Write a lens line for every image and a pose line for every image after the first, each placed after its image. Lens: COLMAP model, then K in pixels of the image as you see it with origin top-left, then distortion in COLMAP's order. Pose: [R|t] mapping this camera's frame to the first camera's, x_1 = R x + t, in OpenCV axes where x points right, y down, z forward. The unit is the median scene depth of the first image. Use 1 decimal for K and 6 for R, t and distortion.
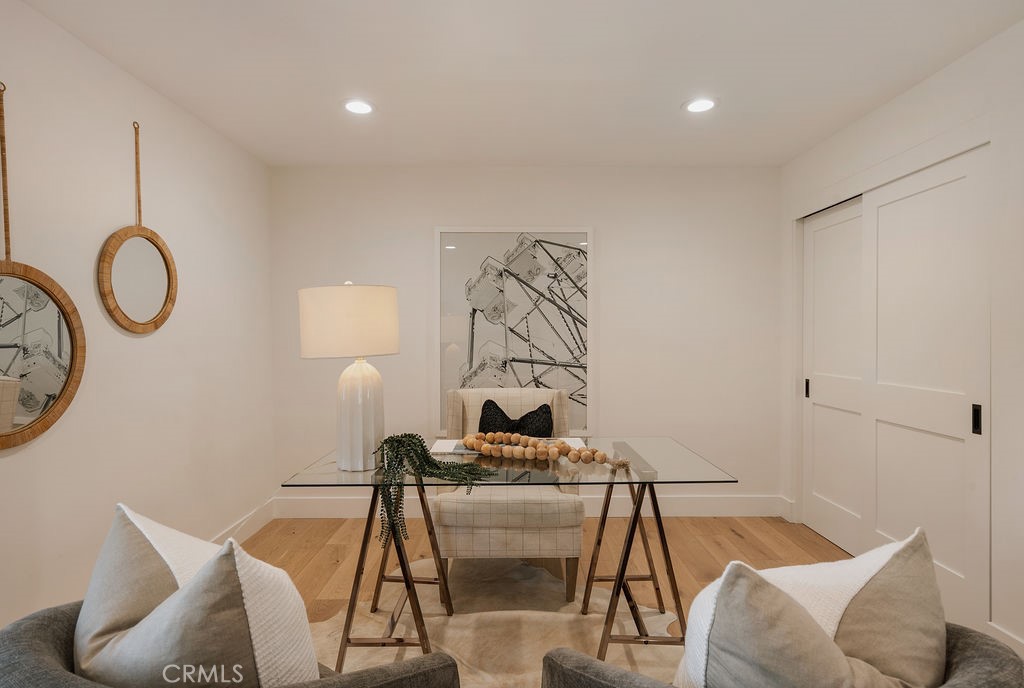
lens RADIAL K [[520.0, 0, 507.9], [0, 520.0, 339.4], [0, 0, 1]] dist [-0.001501, 0.001865]
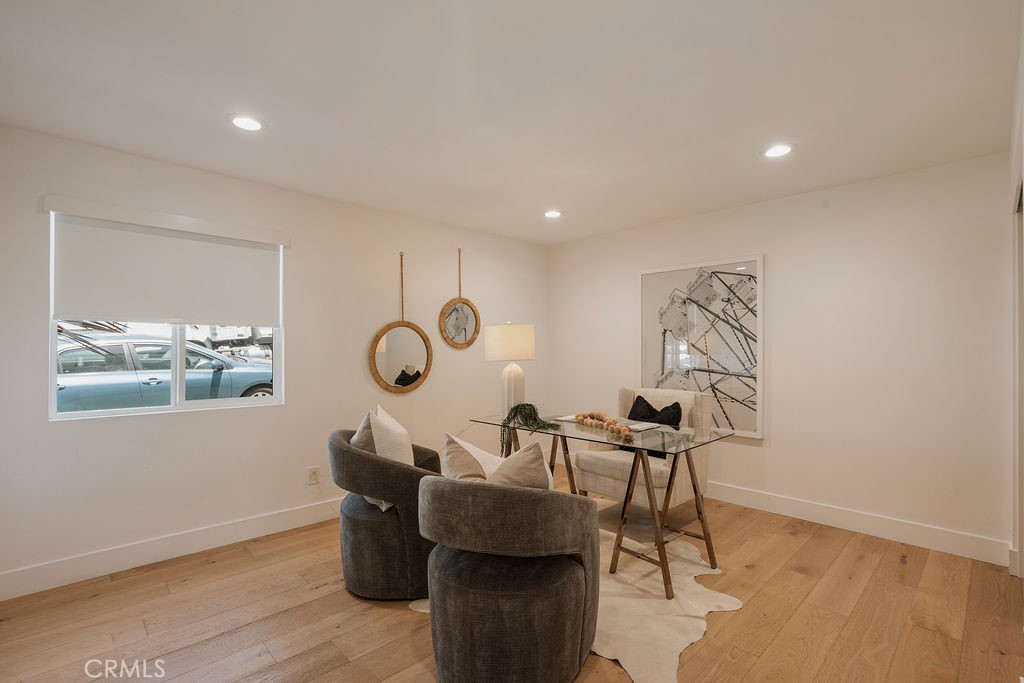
lens RADIAL K [[462.9, 0, 507.8], [0, 462.9, 341.5], [0, 0, 1]] dist [-0.003354, 0.001044]
pose [[0.692674, -0.010792, -0.721170, 0.505617], [-0.005798, 0.999772, -0.020529, -0.001735], [0.721228, 0.018401, 0.692454, -0.100671]]
